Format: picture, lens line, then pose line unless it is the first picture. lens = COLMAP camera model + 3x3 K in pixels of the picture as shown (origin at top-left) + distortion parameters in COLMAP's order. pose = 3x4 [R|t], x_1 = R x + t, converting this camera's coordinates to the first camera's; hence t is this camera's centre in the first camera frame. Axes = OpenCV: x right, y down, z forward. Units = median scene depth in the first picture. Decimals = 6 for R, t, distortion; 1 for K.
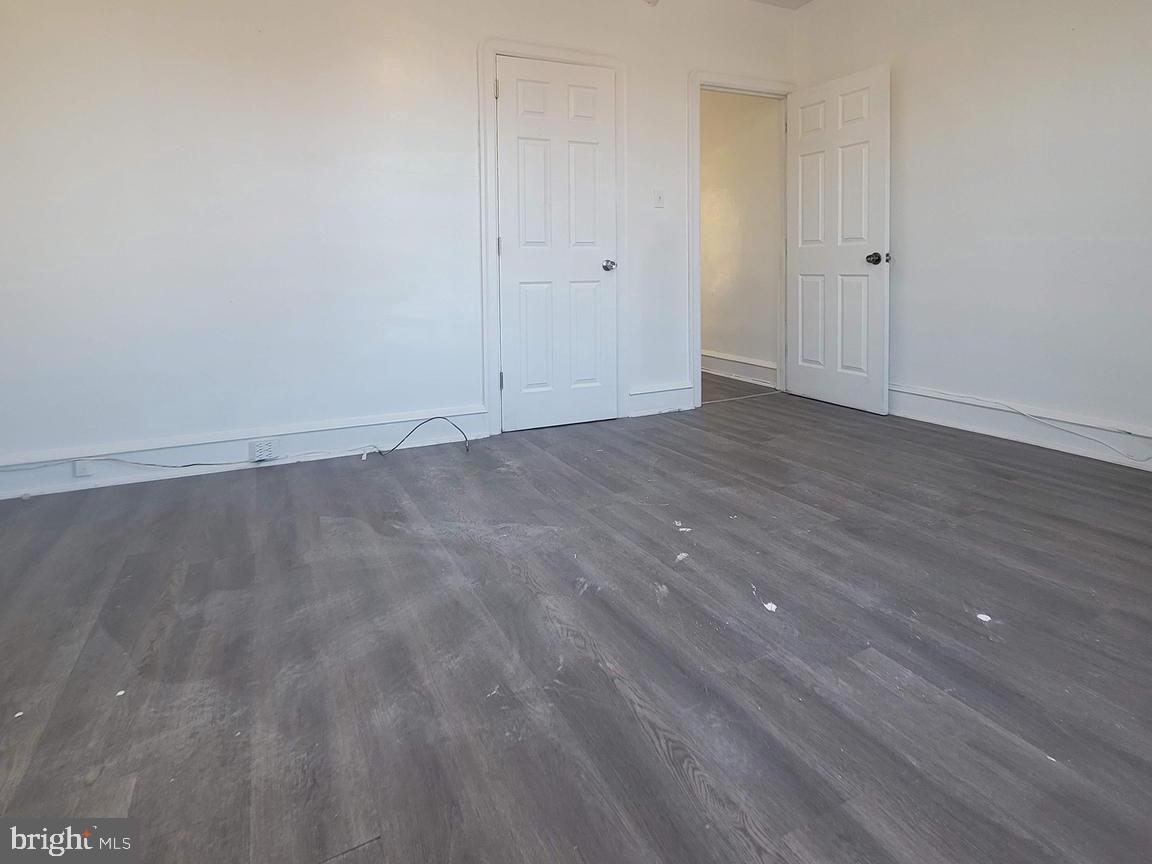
lens RADIAL K [[613.6, 0, 576.0], [0, 613.6, 432.0], [0, 0, 1]] dist [-0.002676, -0.000430]
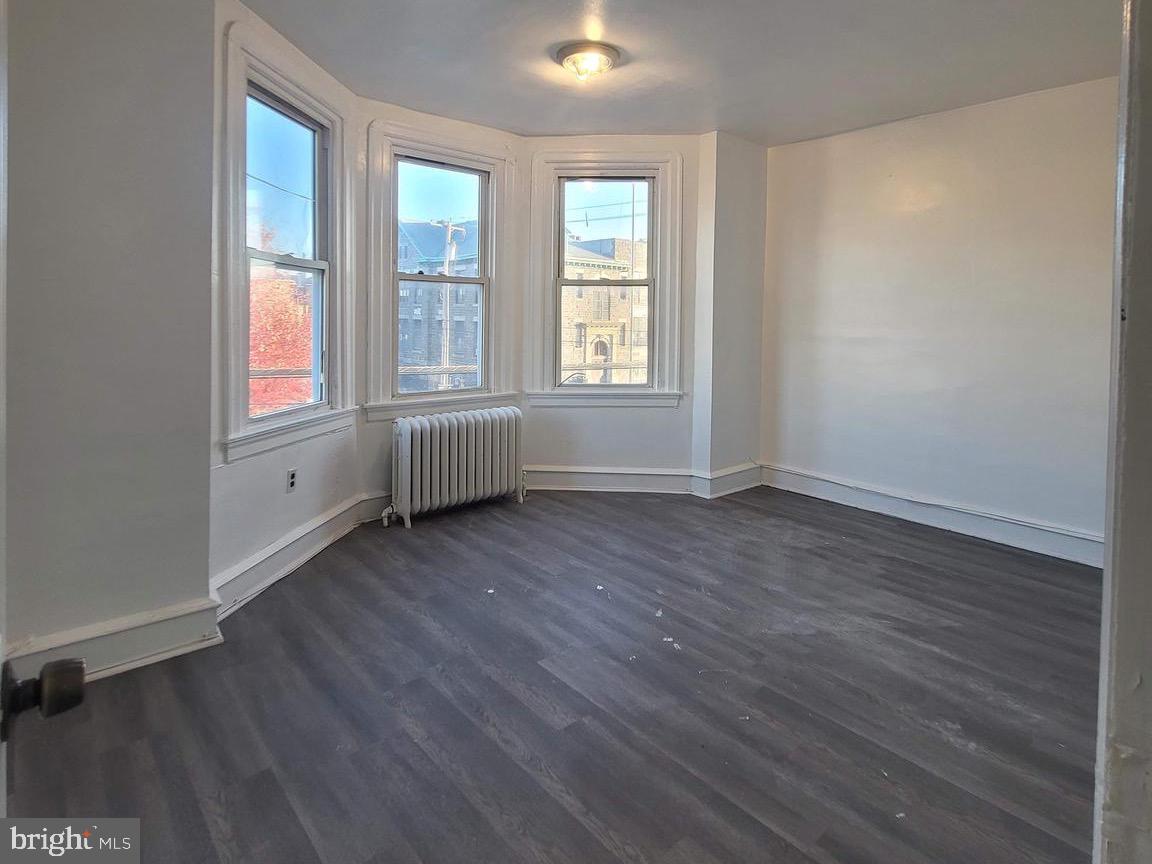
lens RADIAL K [[613.6, 0, 576.0], [0, 613.6, 432.0], [0, 0, 1]] dist [-0.002676, -0.000430]
pose [[-0.967551, 0.043304, -0.248938, 0.790830], [-0.070542, 0.899737, 0.430693, -0.884000], [0.242630, 0.434278, -0.867487, 2.279214]]
